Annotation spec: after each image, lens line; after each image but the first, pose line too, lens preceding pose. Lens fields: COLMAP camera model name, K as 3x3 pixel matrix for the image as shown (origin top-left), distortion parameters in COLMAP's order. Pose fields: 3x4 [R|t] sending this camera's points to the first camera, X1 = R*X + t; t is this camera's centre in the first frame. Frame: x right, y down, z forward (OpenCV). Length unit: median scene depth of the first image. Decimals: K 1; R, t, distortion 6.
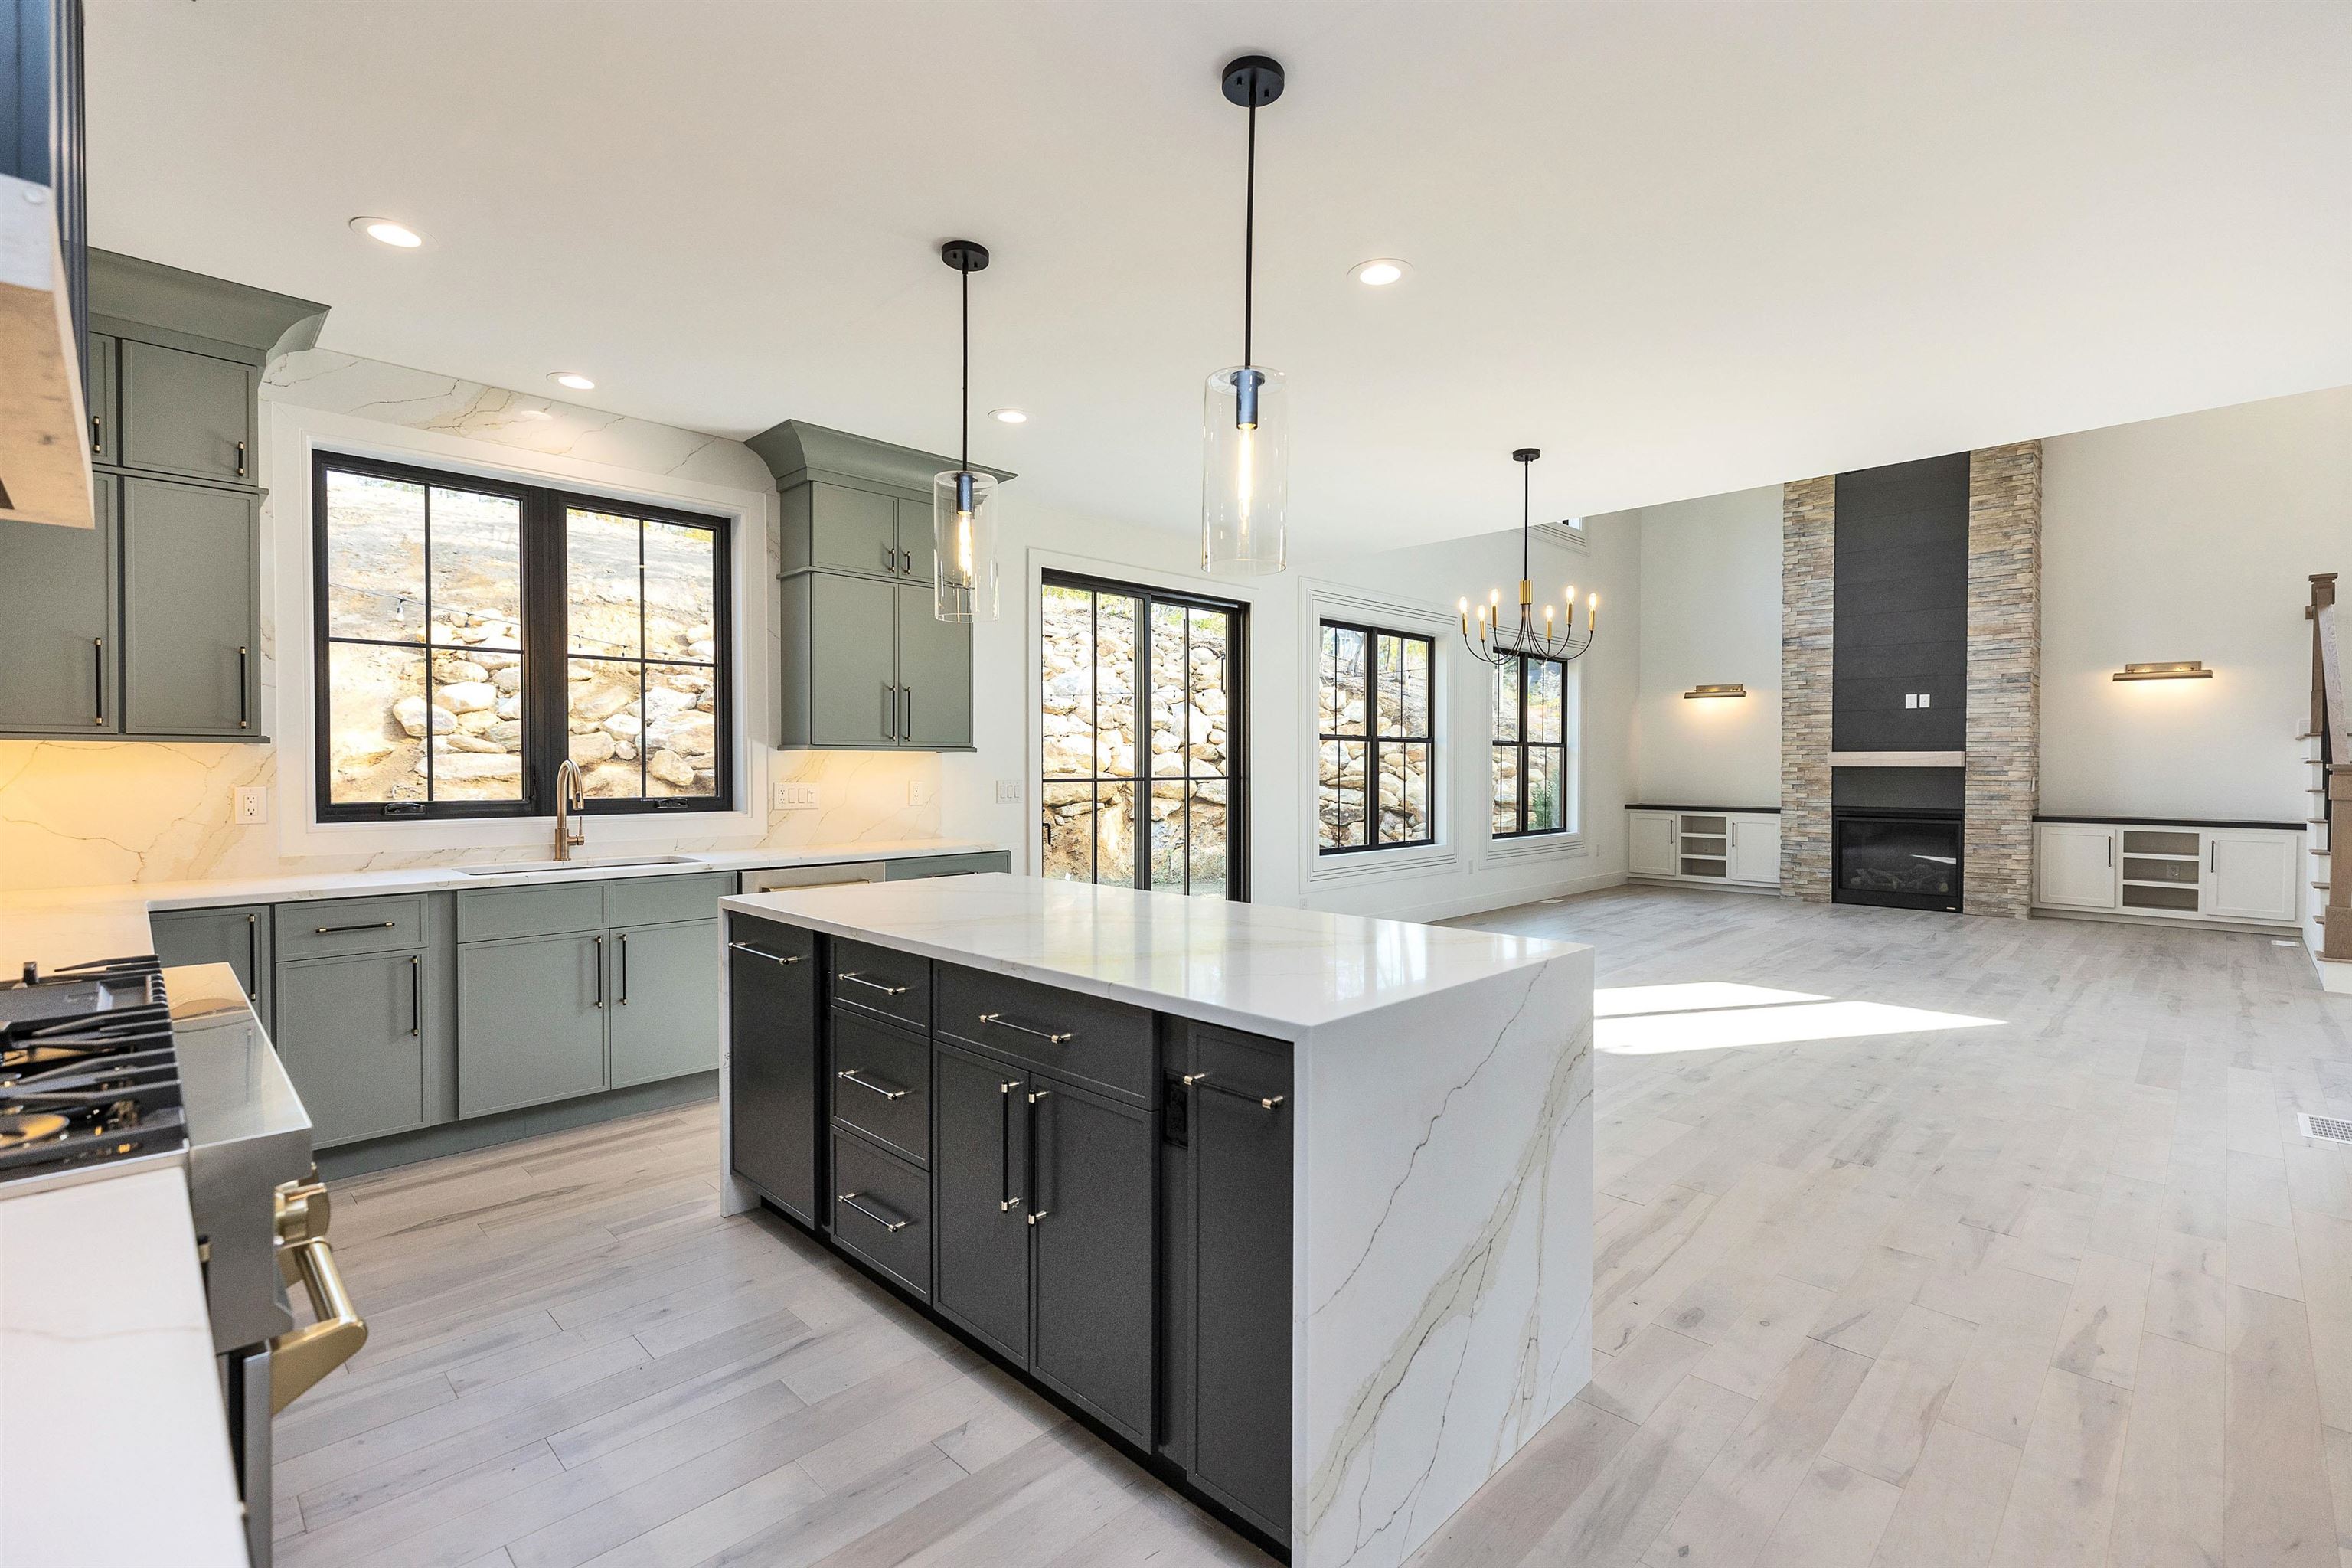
lens RADIAL K [[1052.4, 0, 1183.5], [0, 1052.4, 776.7], [0, 0, 1]] dist [0.008215, -0.002711]
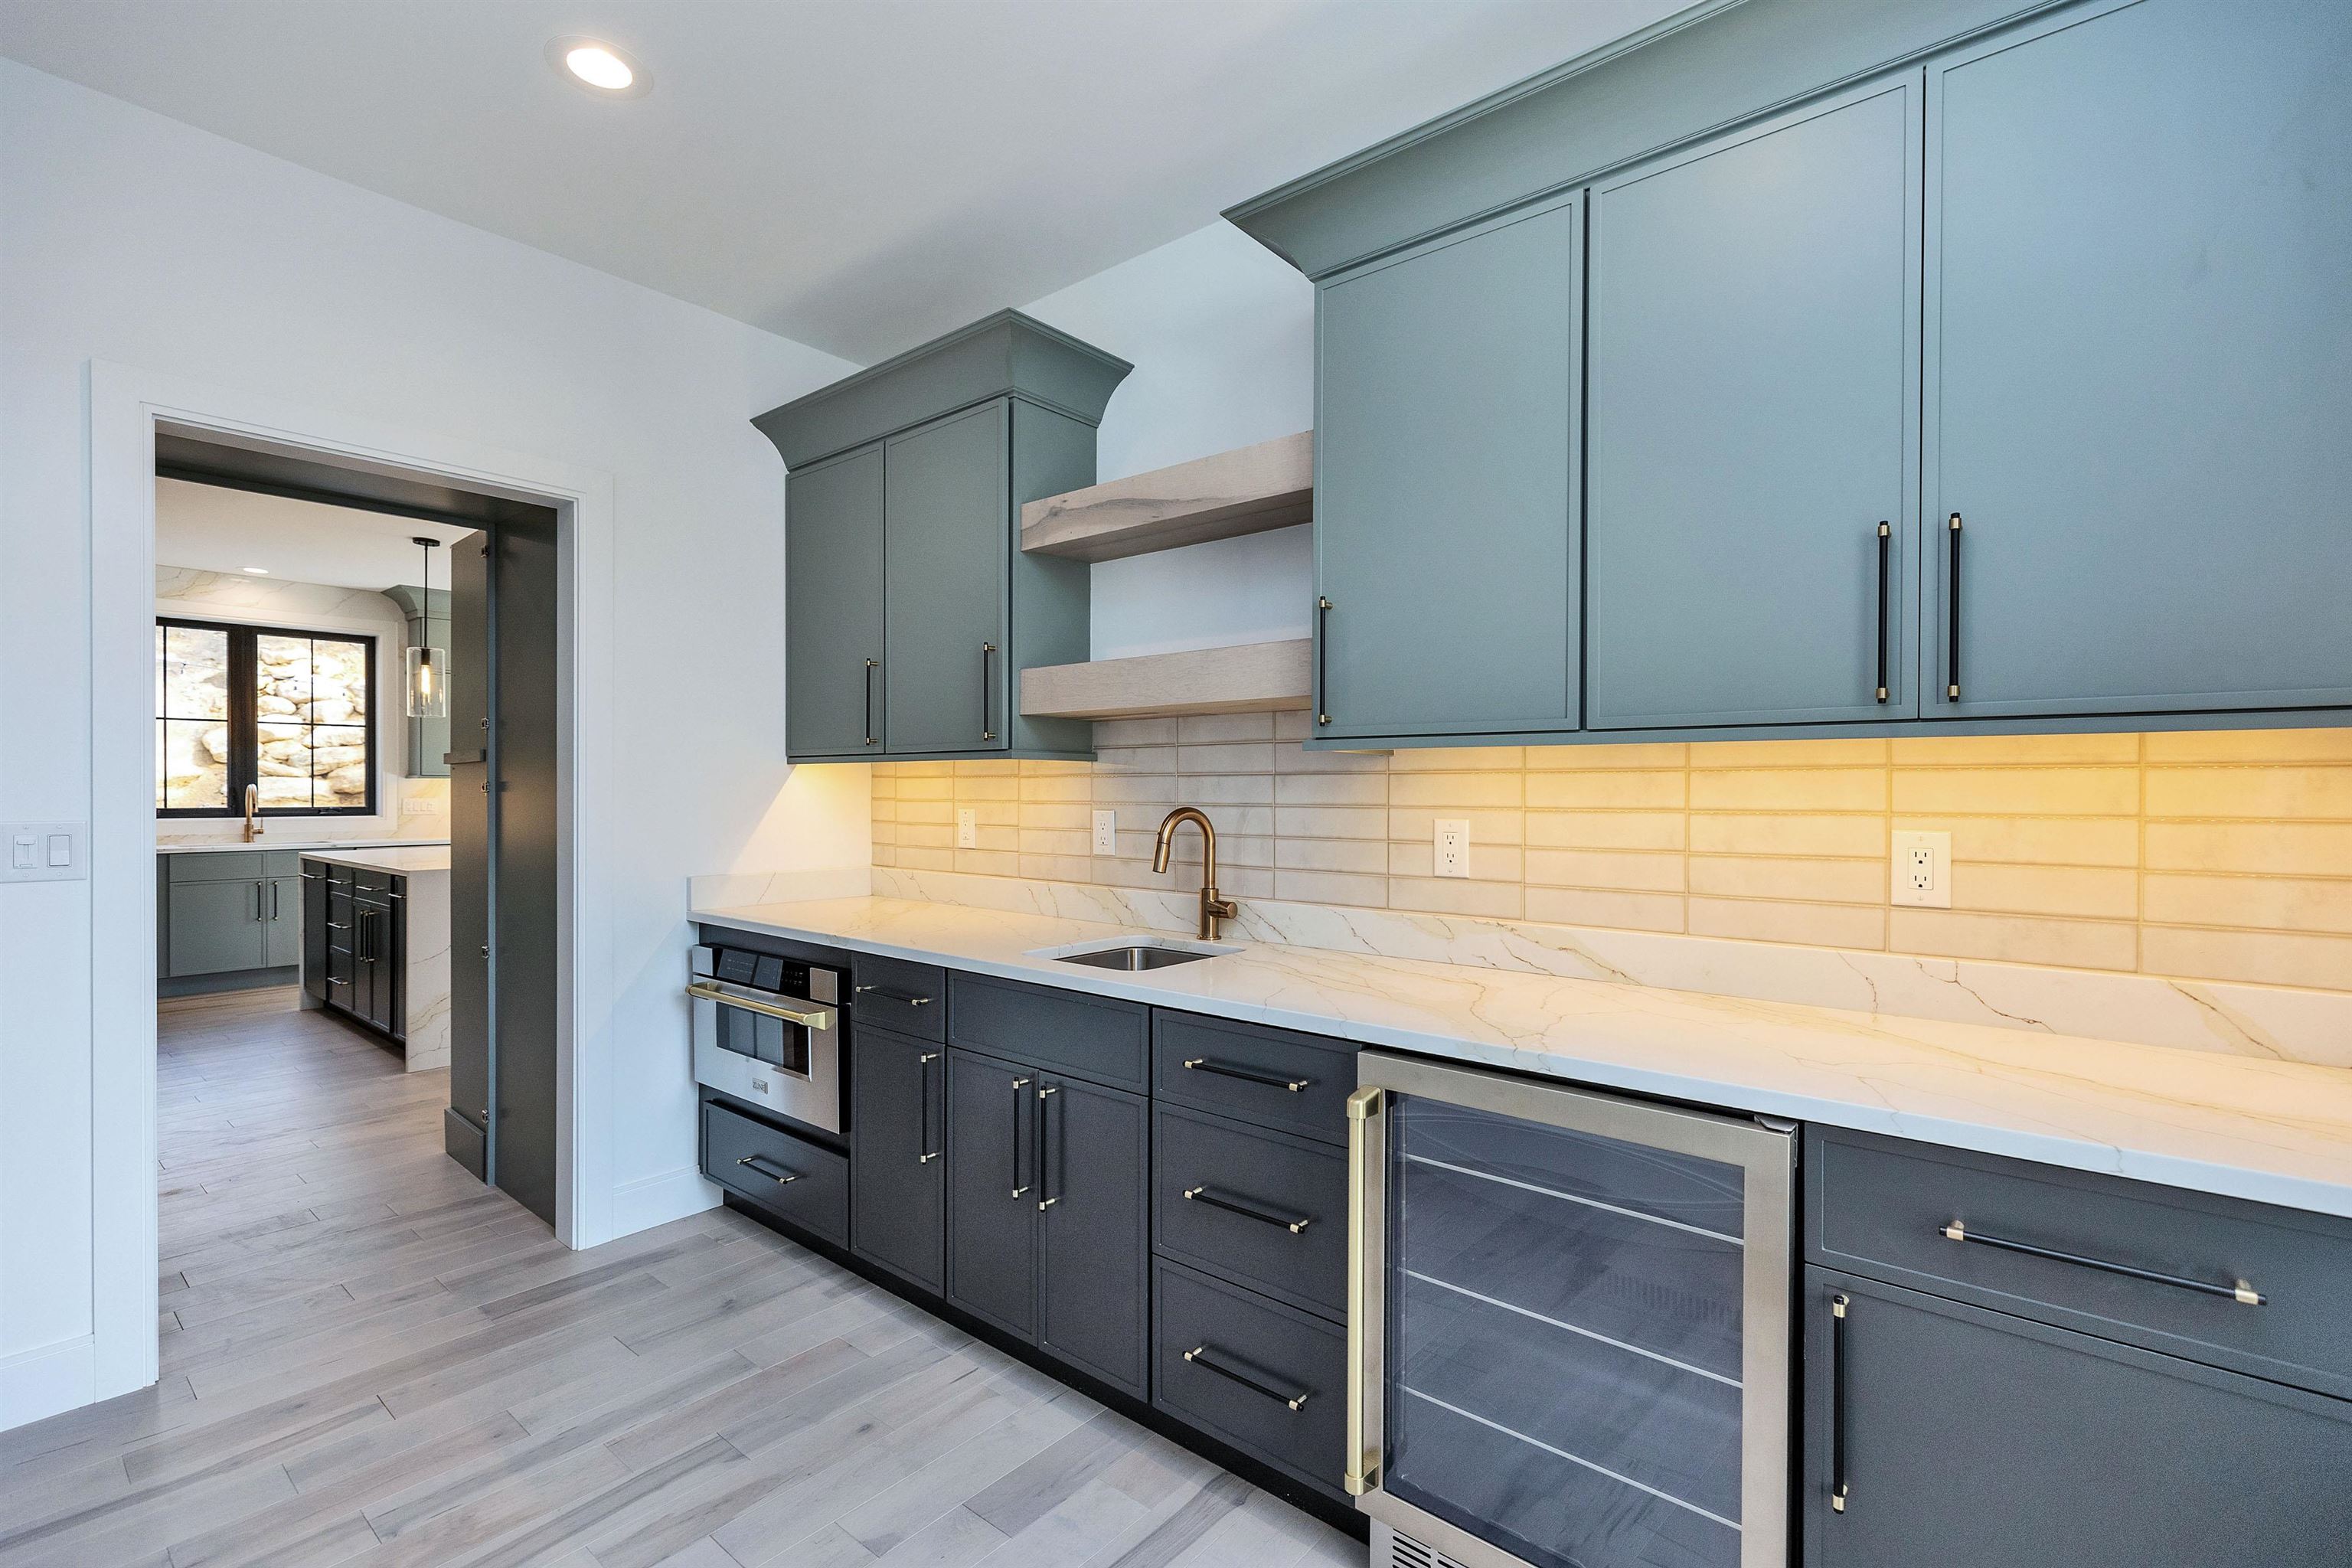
lens RADIAL K [[1052.4, 0, 1189.3], [0, 1052.4, 780.6], [0, 0, 1]] dist [0.008215, -0.002711]
pose [[0.996152, -0.003342, 0.087578, 0.890546], [0.004630, 0.999884, -0.014517, 0.011454], [-0.087519, 0.014866, 0.996052, -0.964299]]
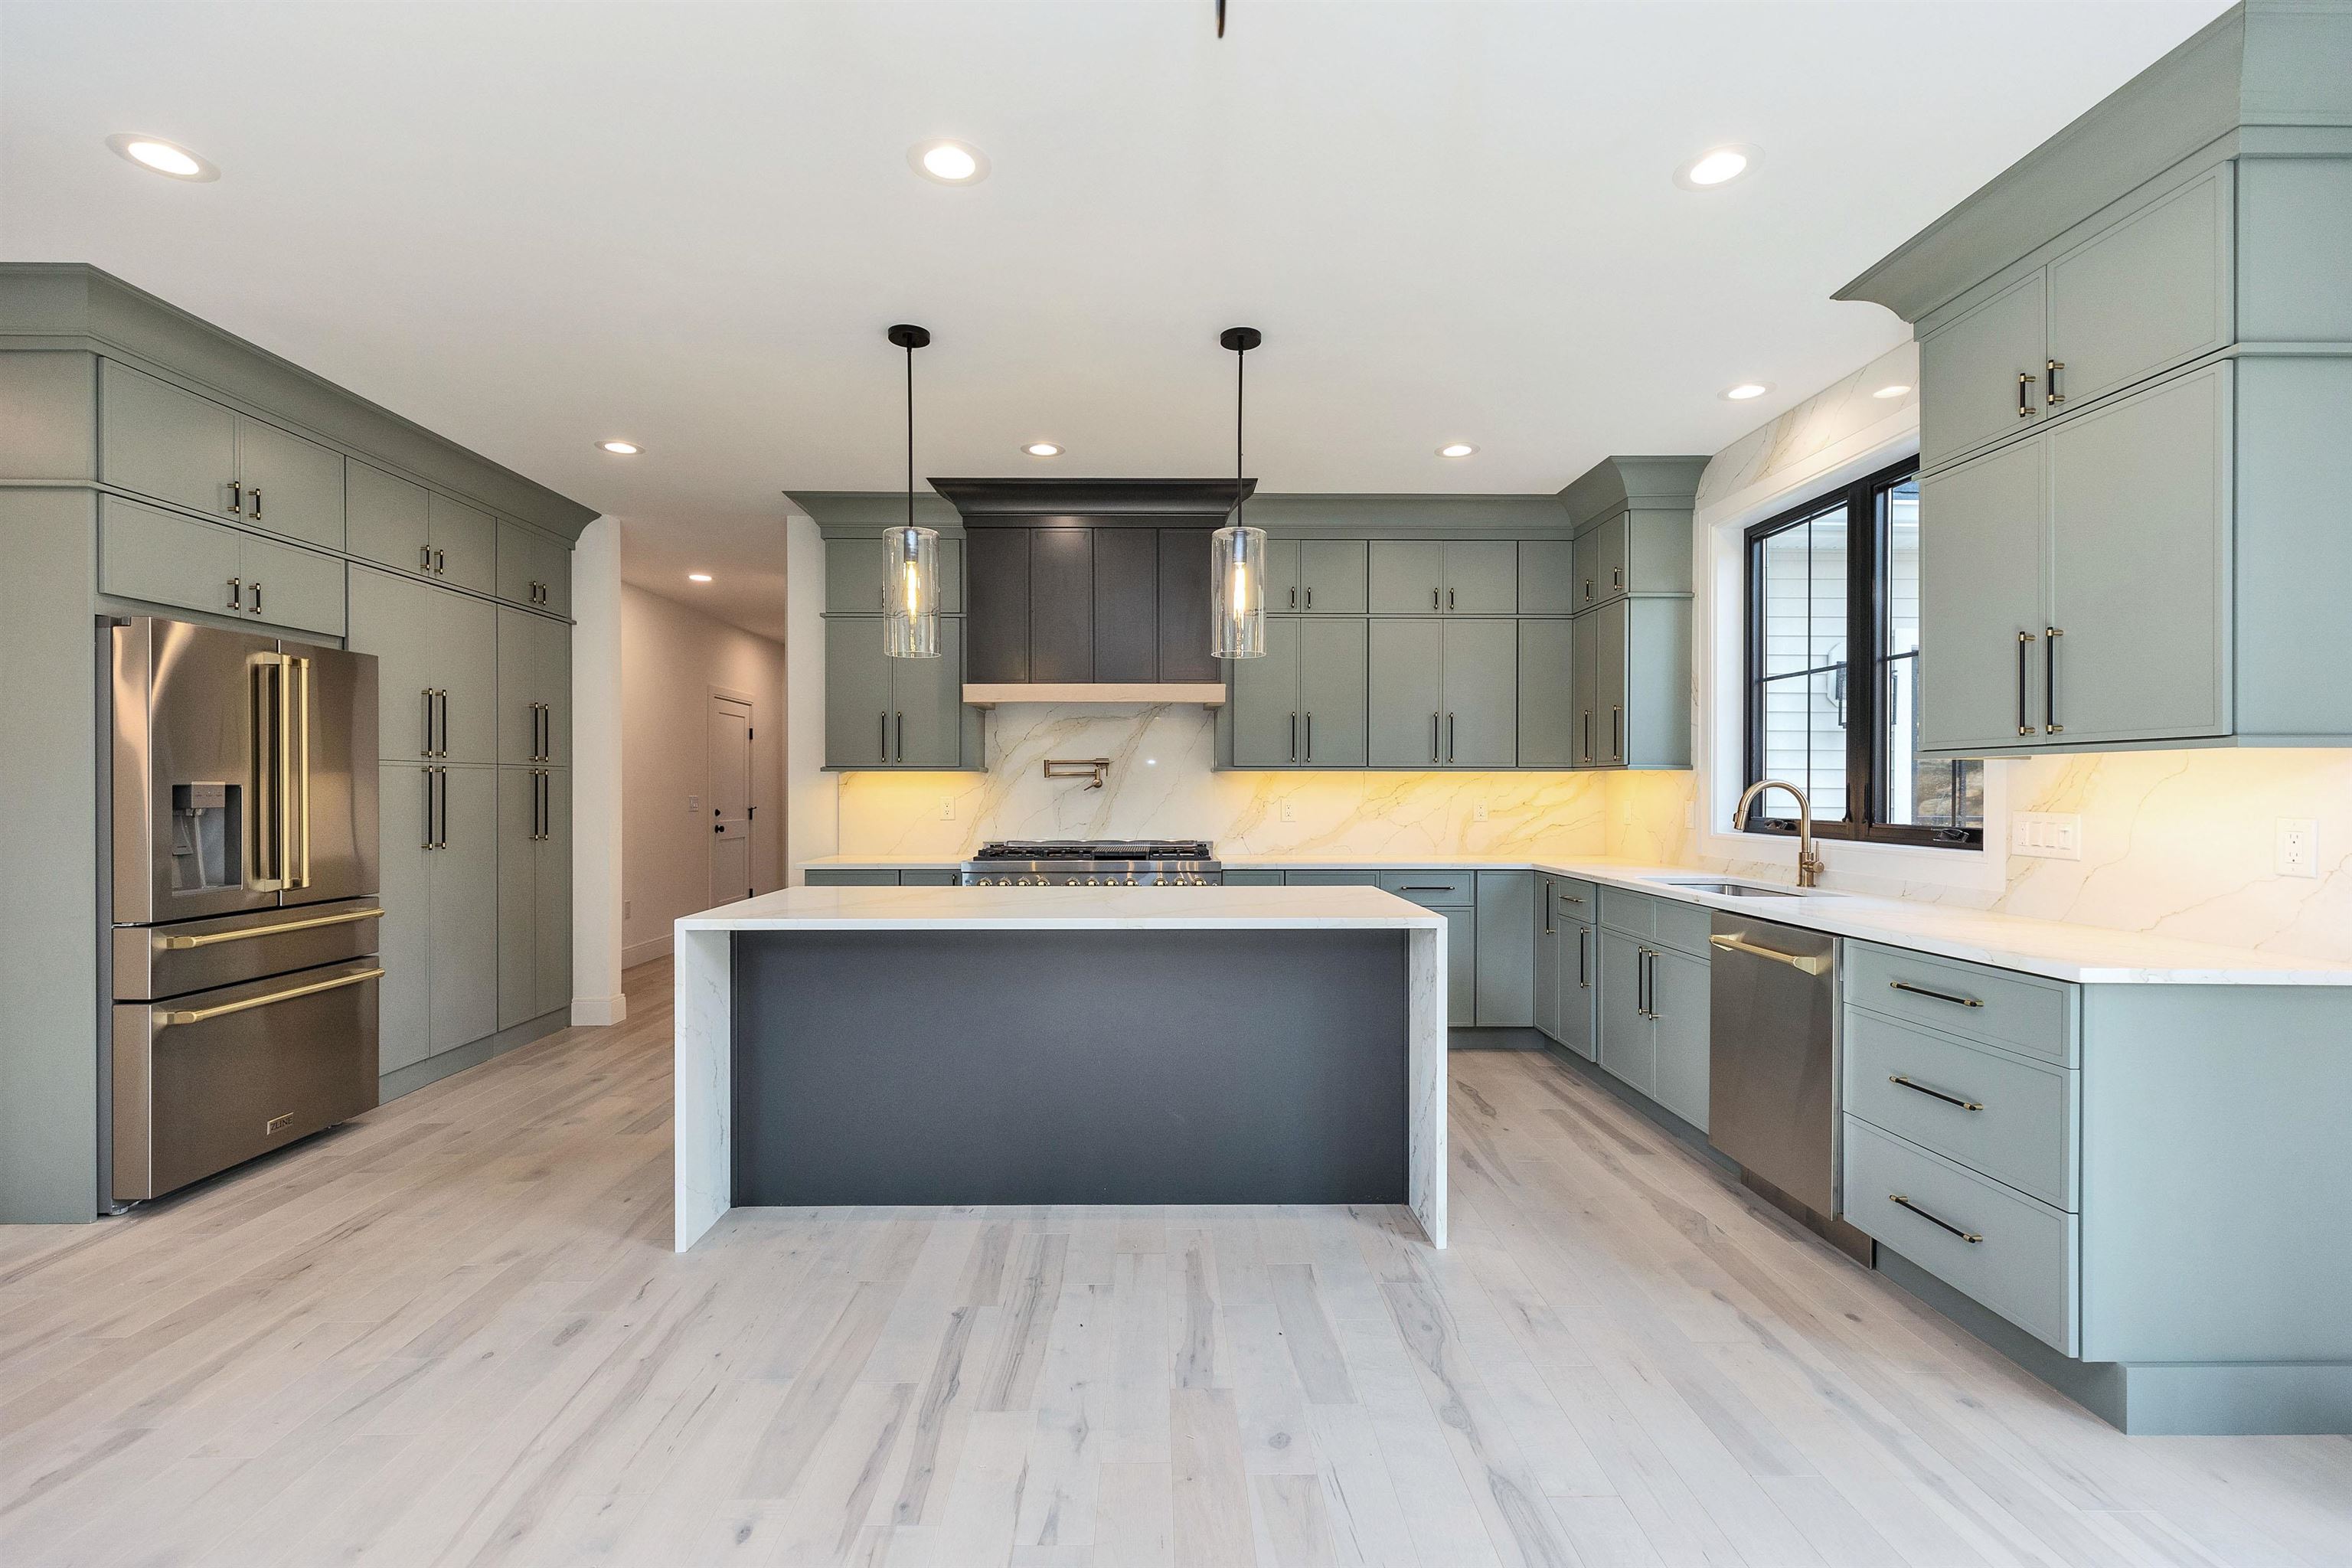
lens RADIAL K [[1052.4, 0, 1164.9], [0, 1052.4, 786.3], [0, 0, 1]] dist [0.008215, -0.002711]
pose [[-0.702719, -0.002290, -0.711464, 0.534826], [-0.009169, 0.999941, 0.005838, -0.011021], [0.711408, 0.010626, -0.702699, 1.407312]]
